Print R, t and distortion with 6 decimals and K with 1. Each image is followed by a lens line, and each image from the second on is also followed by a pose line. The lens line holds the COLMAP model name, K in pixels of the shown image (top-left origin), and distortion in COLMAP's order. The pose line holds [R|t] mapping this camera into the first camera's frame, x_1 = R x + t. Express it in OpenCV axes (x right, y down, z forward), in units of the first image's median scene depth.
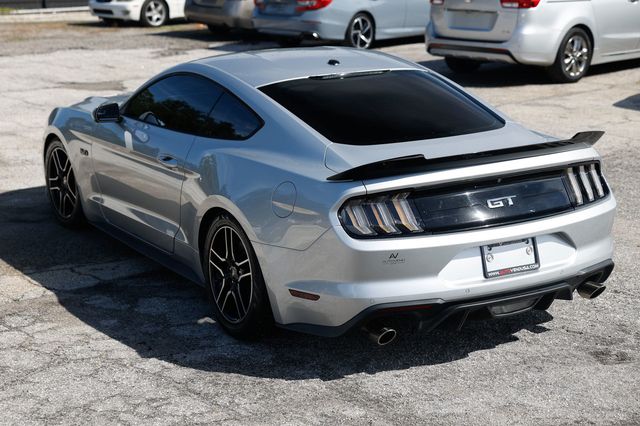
lens RADIAL K [[1144.0, 0, 319.7], [0, 1144.0, 215.3], [0, 0, 1]] dist [0.198472, 0.000000]
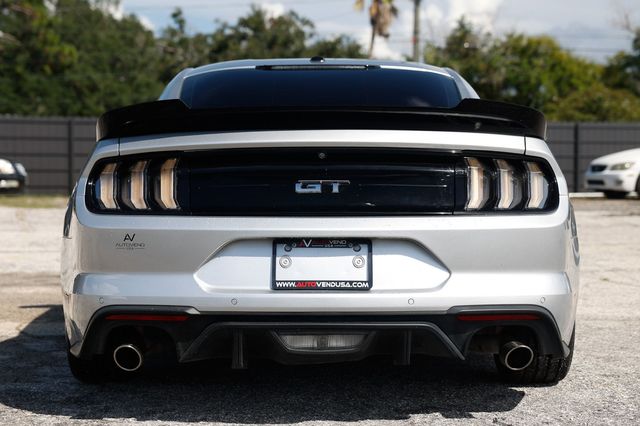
lens RADIAL K [[1274.6, 0, 318.9], [0, 1274.6, 213.0], [0, 0, 1]] dist [0.258169, 0.000000]
pose [[0.870719, 0.039000, -0.490231, 0.527275], [-0.131118, 0.979177, -0.154985, 0.121487], [0.473979, 0.199226, 0.857702, 0.342734]]
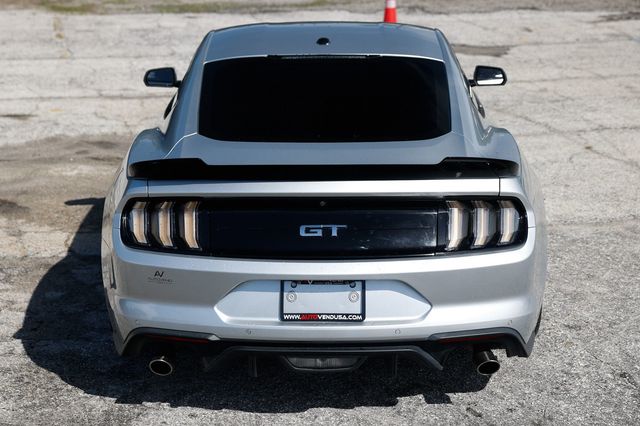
lens RADIAL K [[1189.9, 0, 321.9], [0, 1189.9, 213.1], [0, 0, 1]] dist [0.201736, 0.000000]
pose [[0.863460, 0.144521, -0.483271, 0.551564], [-0.130836, 0.989455, 0.062131, -0.074503], [0.487155, 0.009582, 0.873263, 0.272537]]
